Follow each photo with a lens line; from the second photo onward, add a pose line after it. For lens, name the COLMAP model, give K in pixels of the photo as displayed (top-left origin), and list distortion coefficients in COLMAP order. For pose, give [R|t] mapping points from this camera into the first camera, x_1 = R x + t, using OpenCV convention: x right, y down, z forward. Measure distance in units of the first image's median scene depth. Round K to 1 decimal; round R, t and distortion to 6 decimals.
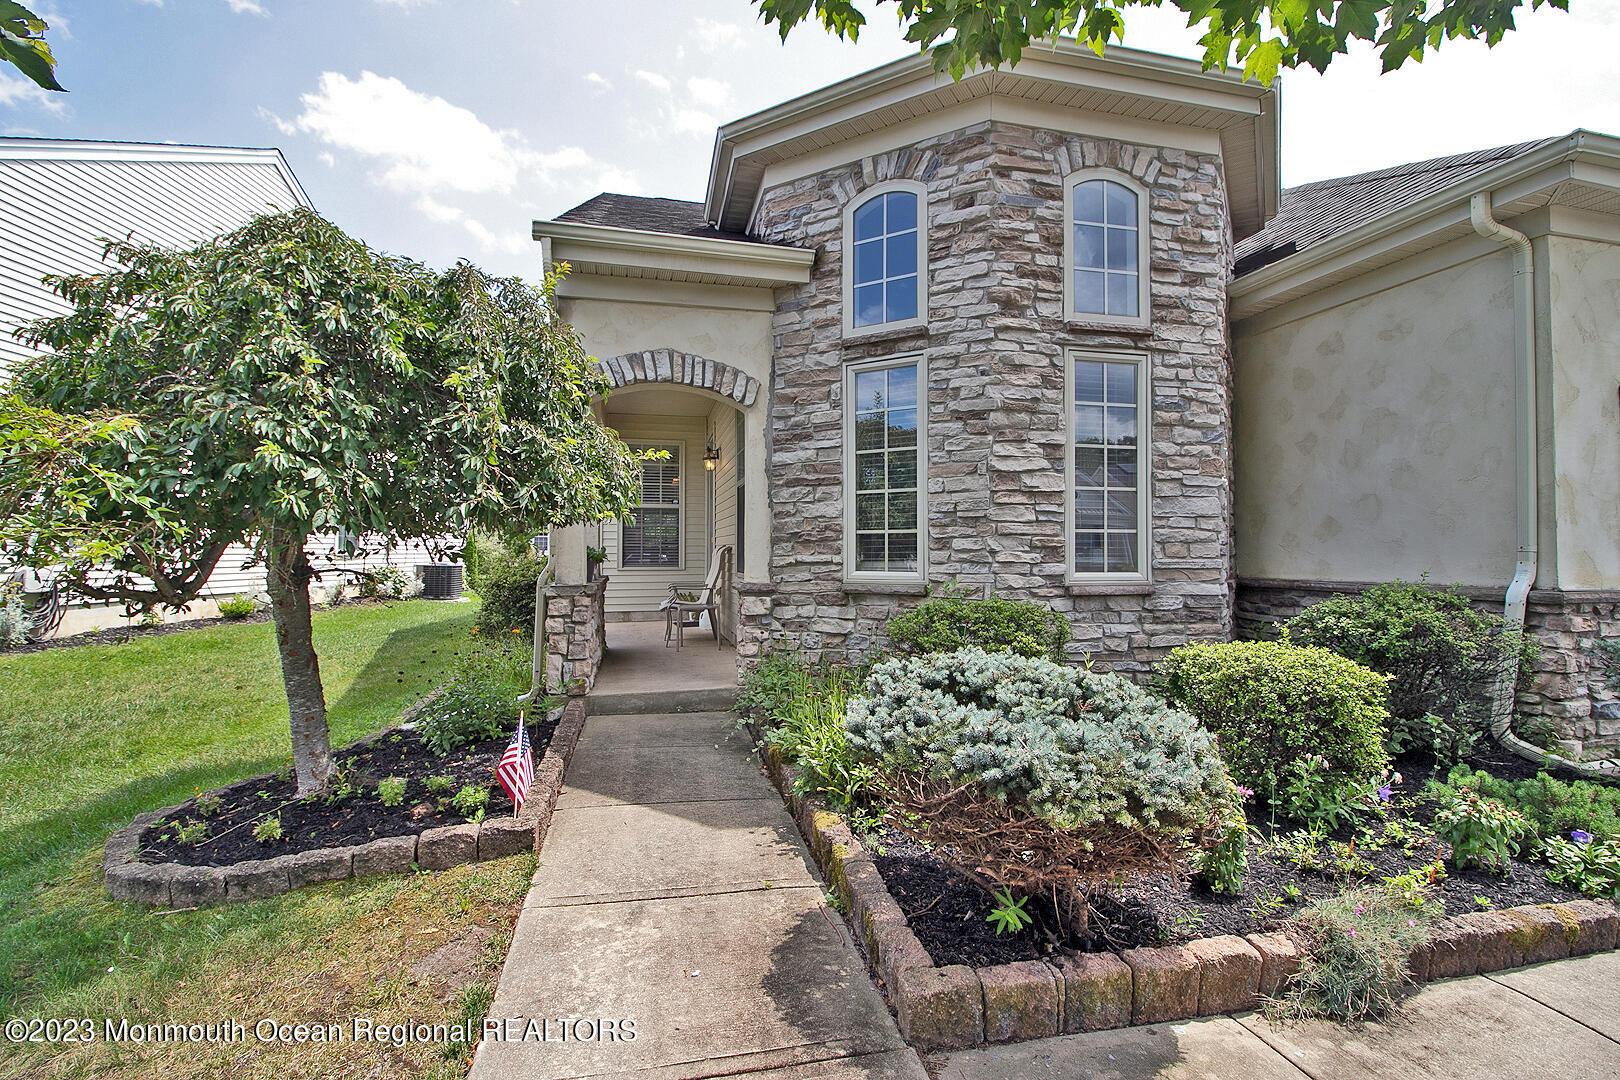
lens RADIAL K [[755.3, 0, 801.0], [0, 755.3, 540.9], [0, 0, 1]] dist [-0.010046, -0.007502]
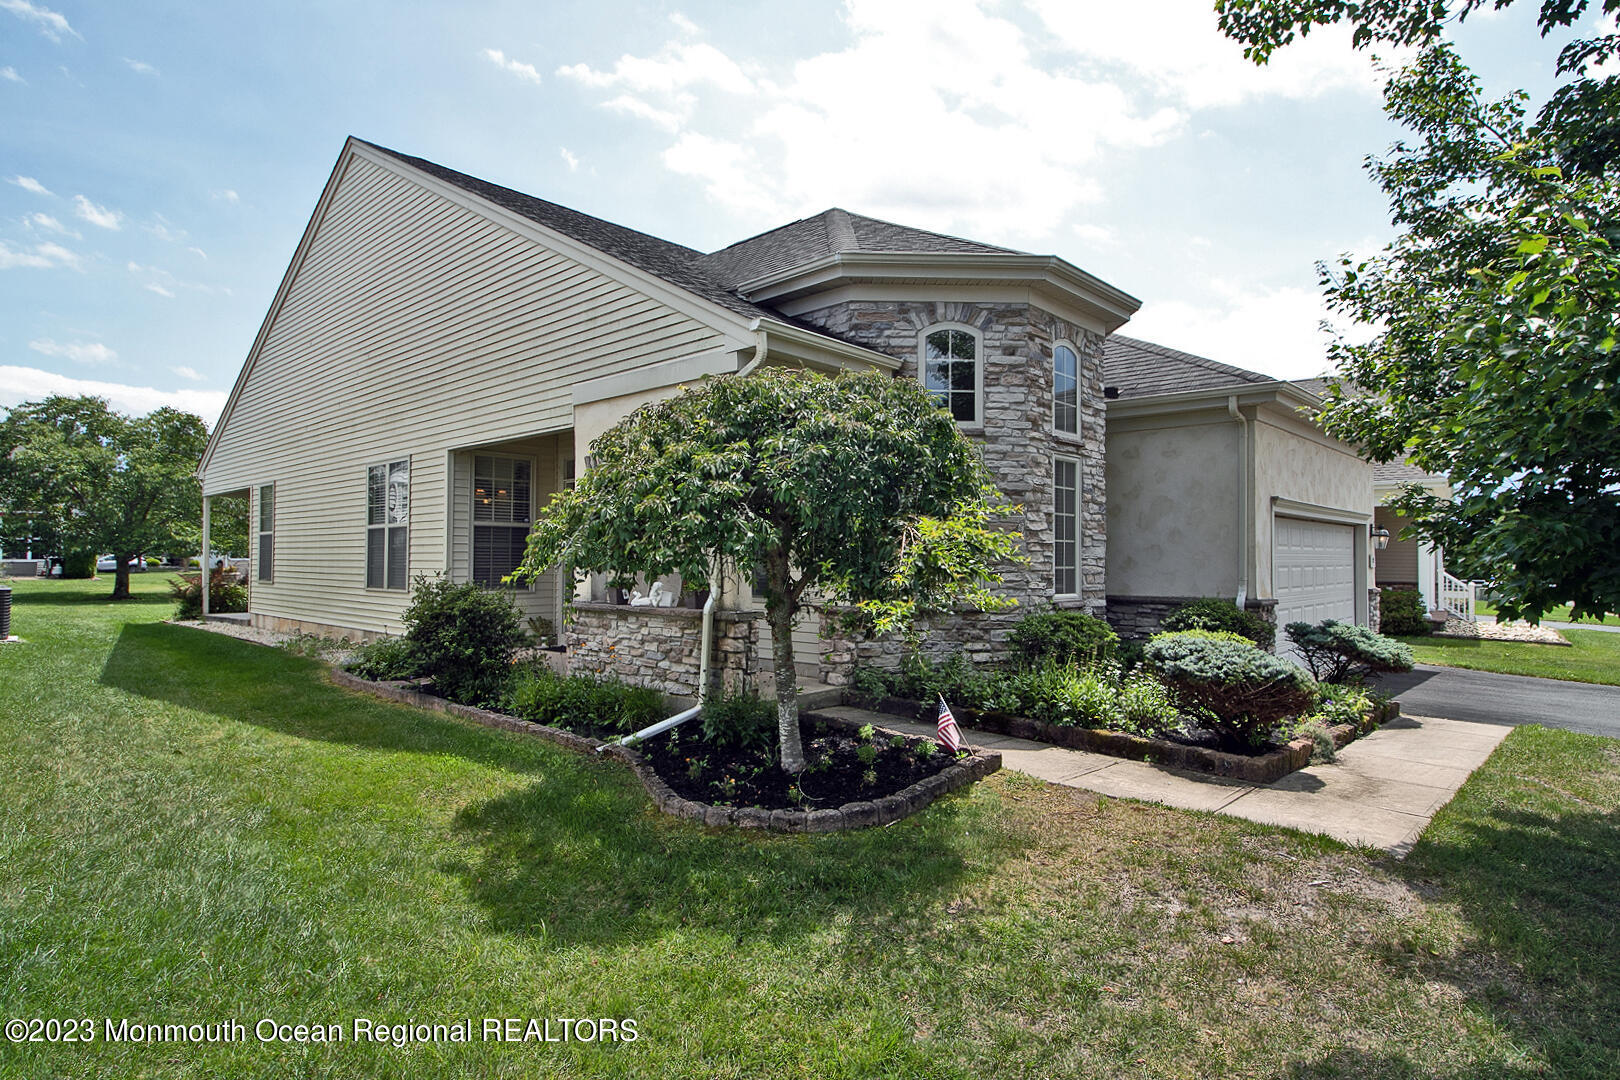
lens RADIAL K [[896.3, 0, 806.0], [0, 896.3, 539.2], [0, 0, 1]] dist [-0.008296, 0.003445]
pose [[0.827774, 0.016623, 0.560815, -1.104870], [-0.012011, 0.999857, -0.011908, -0.044222], [-0.560933, 0.003121, 0.827856, -0.257784]]
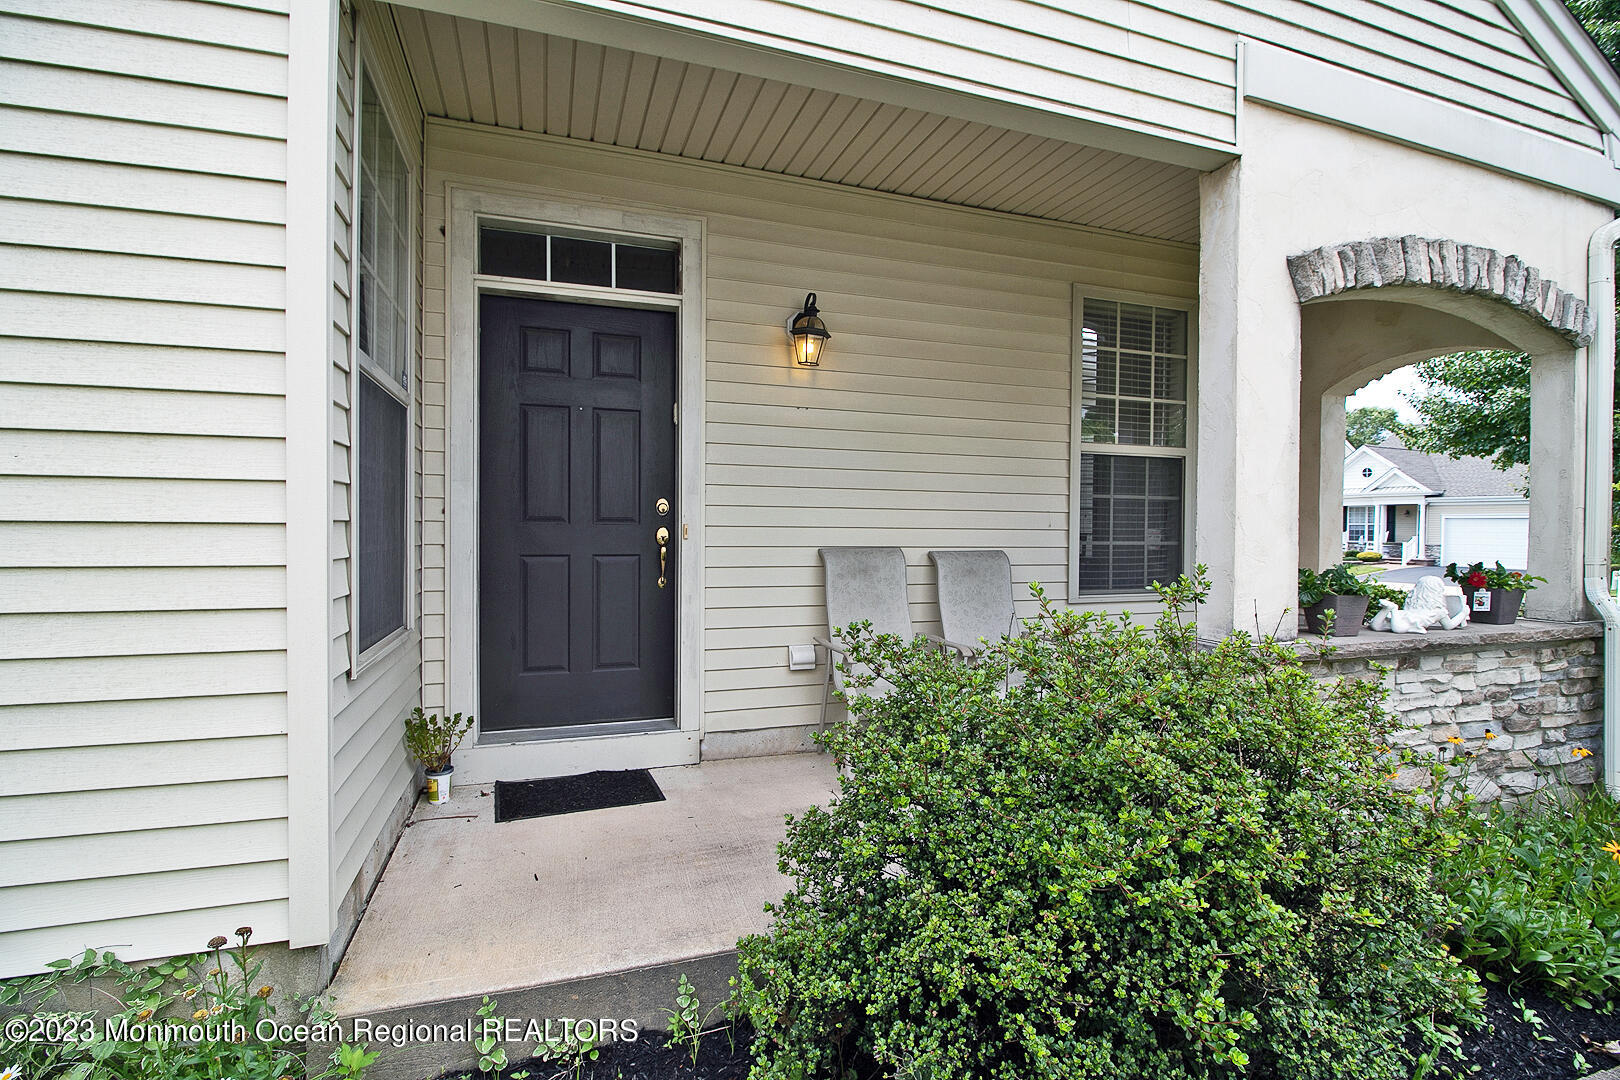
lens RADIAL K [[755.3, 0, 810.5], [0, 755.3, 539.8], [0, 0, 1]] dist [-0.010046, -0.007502]
pose [[-0.128259, -0.015519, 0.991619, -0.978685], [-0.023944, 0.999635, 0.012548, -0.007701], [-0.991452, -0.022134, -0.128583, 1.953539]]
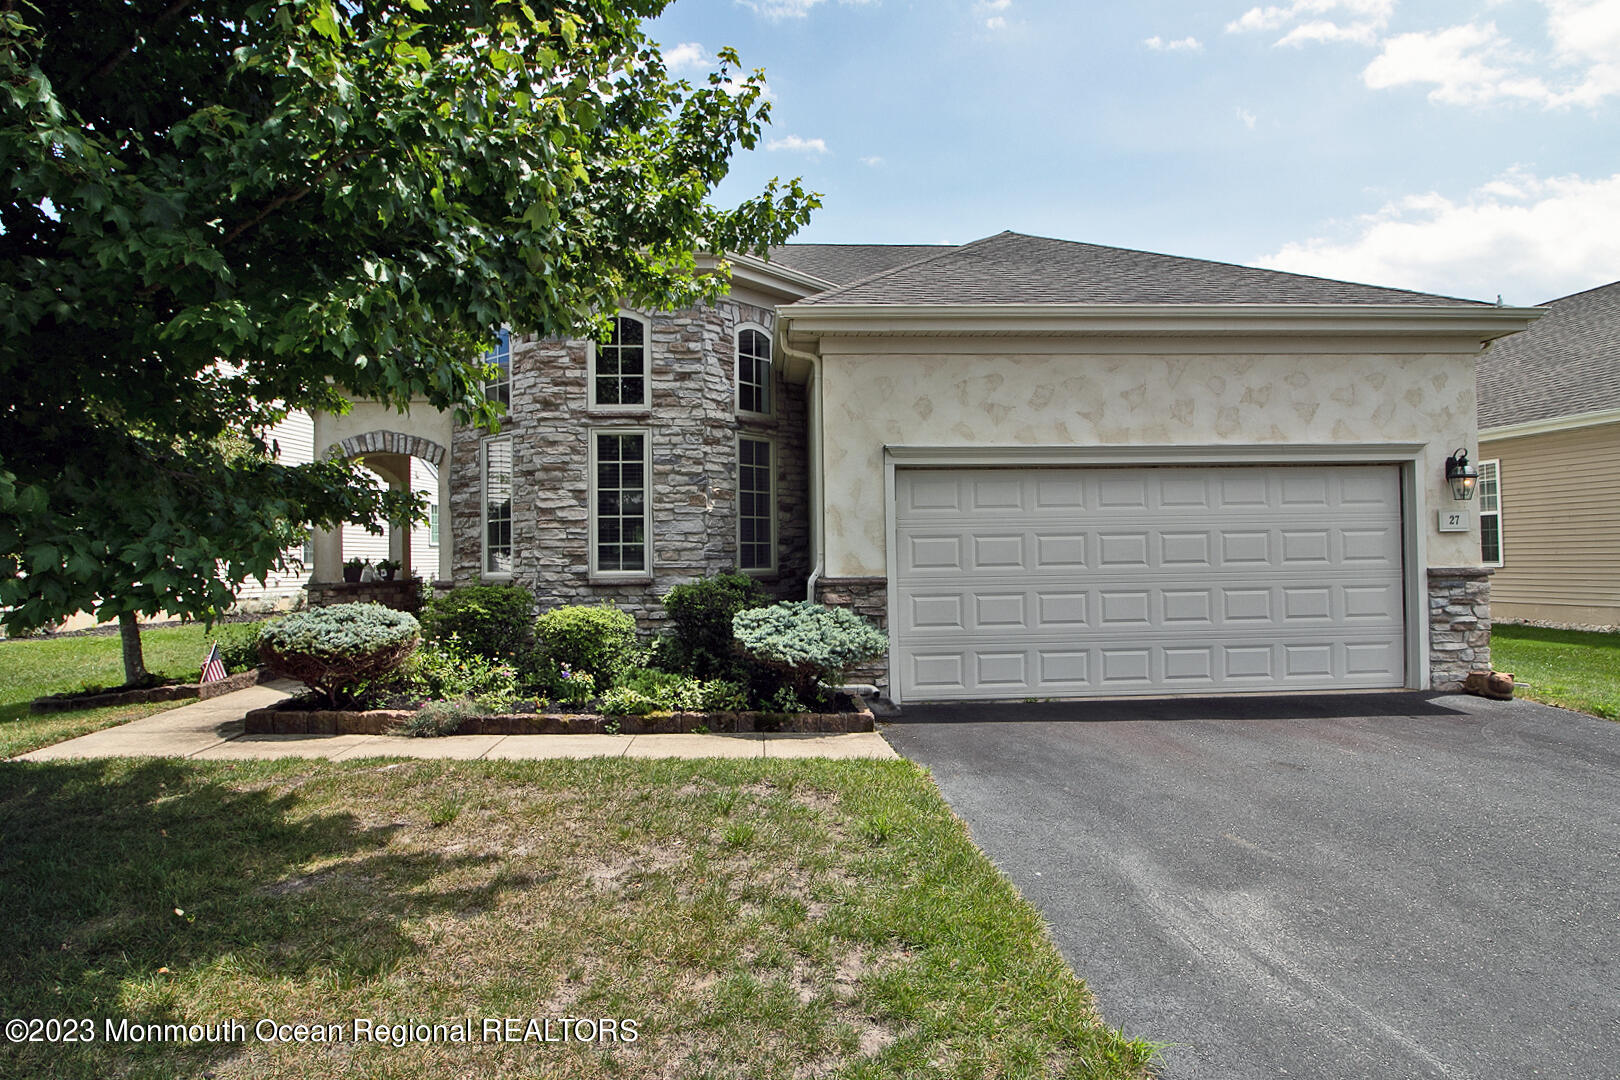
lens RADIAL K [[896.3, 0, 817.2], [0, 896.3, 545.4], [0, 0, 1]] dist [-0.008296, 0.003445]
pose [[0.990154, -0.017352, -0.138905, 1.058265], [0.017736, 0.999842, 0.001526, -0.005815], [0.138857, -0.003975, 0.990304, -0.769640]]
